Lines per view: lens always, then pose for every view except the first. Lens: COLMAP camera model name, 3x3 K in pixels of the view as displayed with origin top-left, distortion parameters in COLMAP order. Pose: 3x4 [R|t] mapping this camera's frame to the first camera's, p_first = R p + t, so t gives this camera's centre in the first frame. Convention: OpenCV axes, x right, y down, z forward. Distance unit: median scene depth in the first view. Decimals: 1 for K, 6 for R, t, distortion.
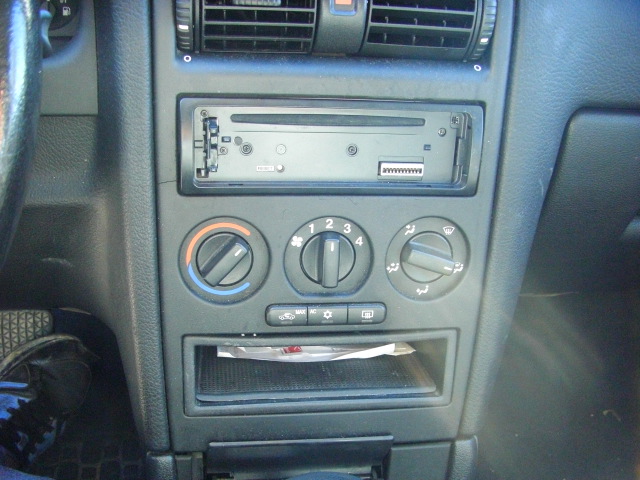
lens RADIAL K [[744.3, 0, 297.8], [0, 744.3, 280.9], [0, 0, 1]] dist [-0.166228, 0.000000]
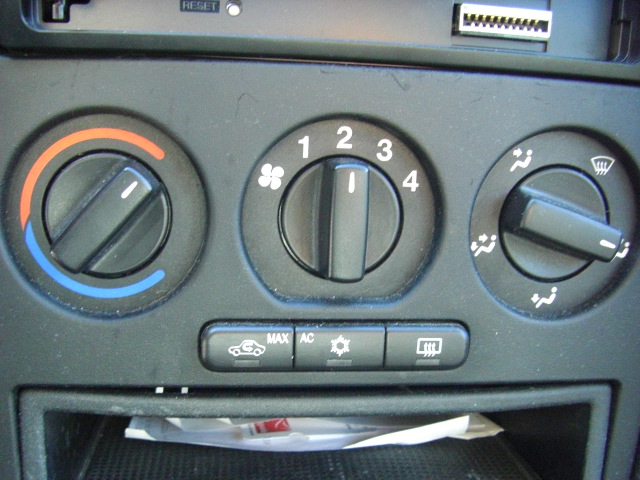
lens RADIAL K [[744.3, 0, 294.8], [0, 744.3, 289.1], [0, 0, 1]] dist [-0.166228, 0.000000]
pose [[0.999752, 0.008766, -0.020478, 0.022027], [-0.010695, 0.995318, -0.096057, 0.054430], [0.019540, 0.096252, 0.995165, 0.557082]]
